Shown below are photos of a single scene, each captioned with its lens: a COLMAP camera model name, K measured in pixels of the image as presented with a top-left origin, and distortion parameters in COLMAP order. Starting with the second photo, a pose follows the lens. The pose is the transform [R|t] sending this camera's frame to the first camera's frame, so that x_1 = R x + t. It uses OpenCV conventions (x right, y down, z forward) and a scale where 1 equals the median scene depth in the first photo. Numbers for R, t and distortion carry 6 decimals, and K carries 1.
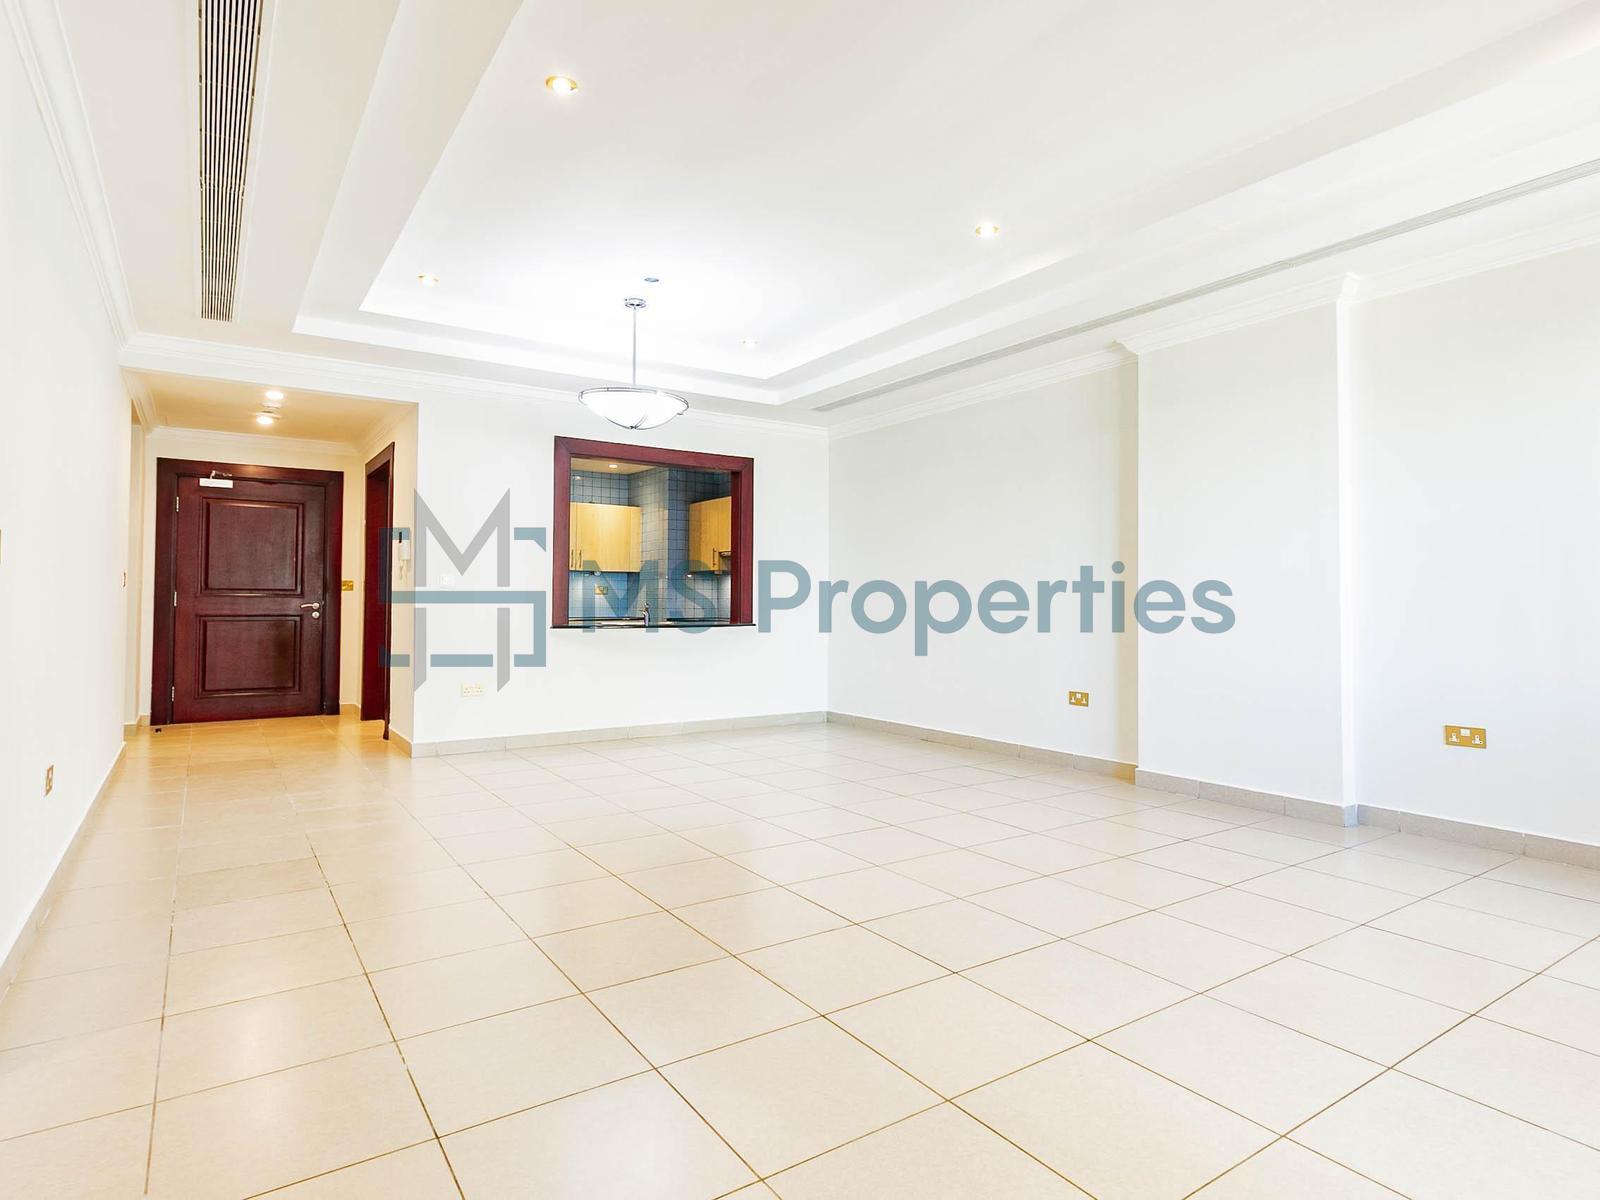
lens RADIAL K [[881.2, 0, 804.5], [0, 881.2, 592.0], [0, 0, 1]] dist [-0.000484, 0.000421]
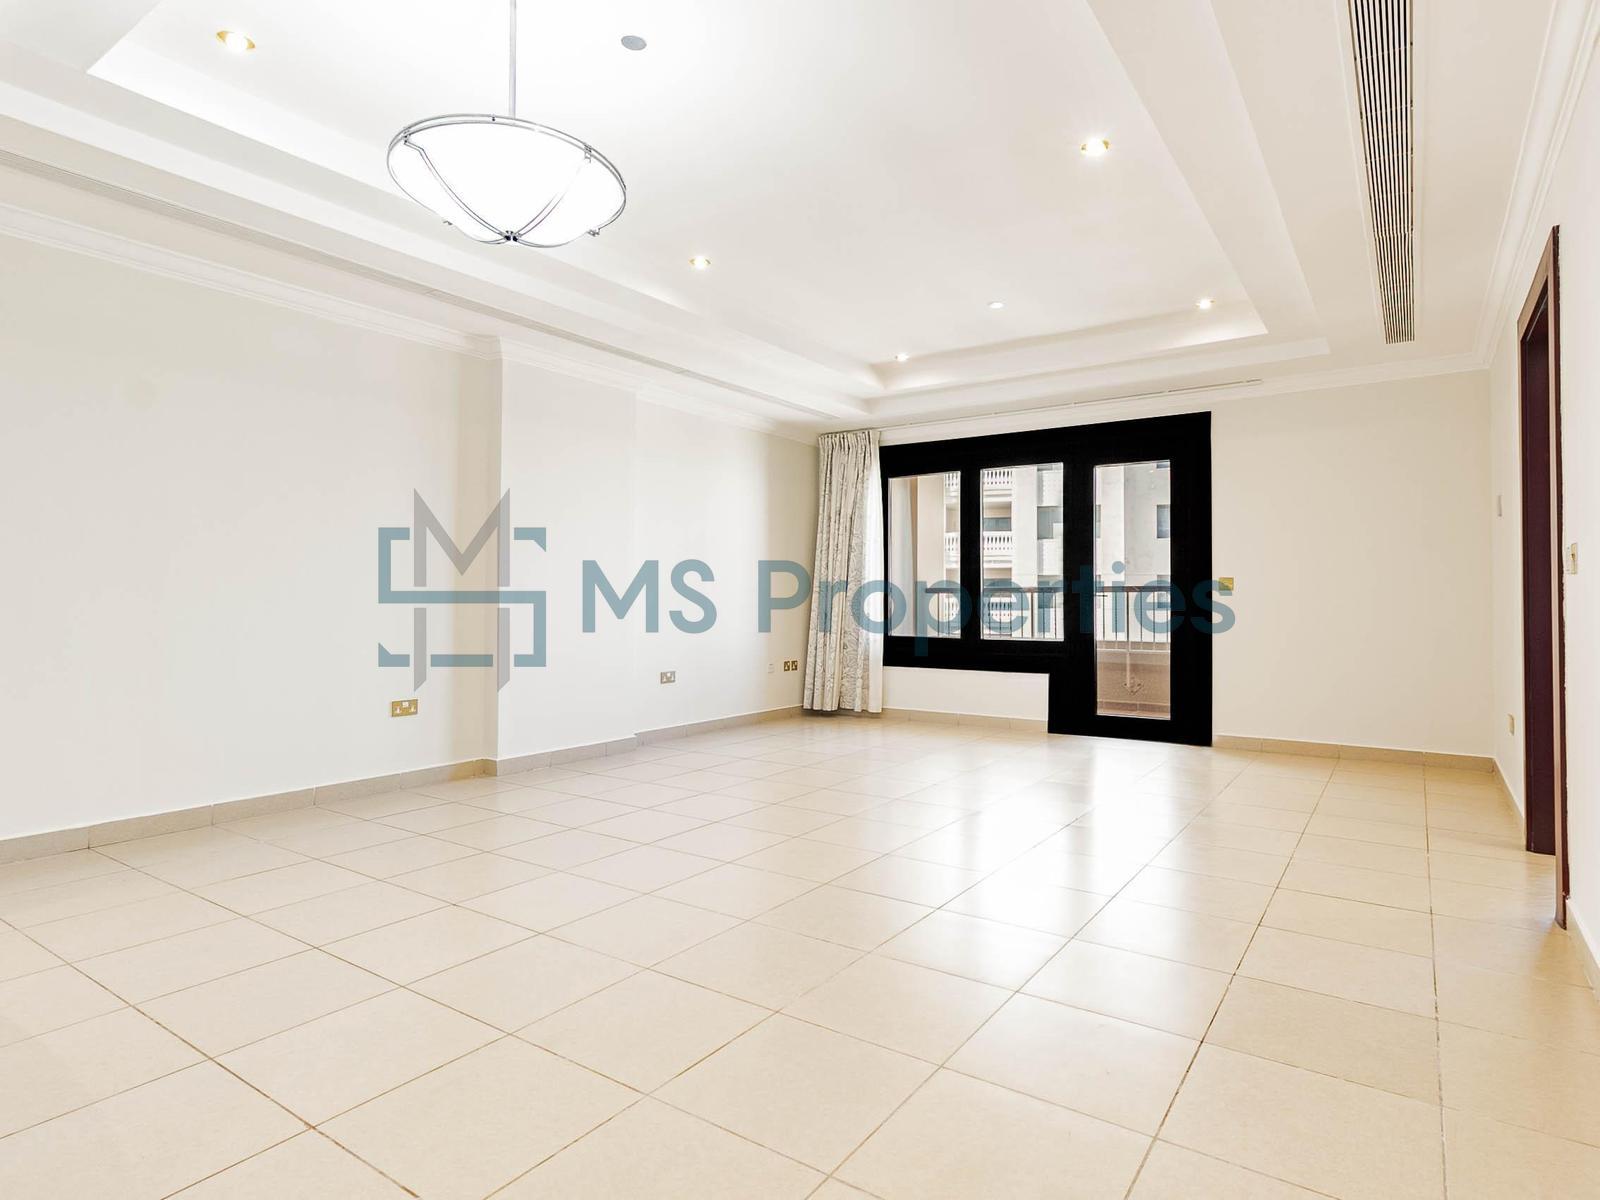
lens RADIAL K [[881.2, 0, 804.5], [0, 881.2, 606.3], [0, 0, 1]] dist [-0.000484, 0.000421]
pose [[-0.356629, 0.000714, 0.934246, -0.685632], [-0.006658, 0.999972, -0.003306, 0.021245], [-0.934222, -0.007399, -0.356614, 0.993668]]
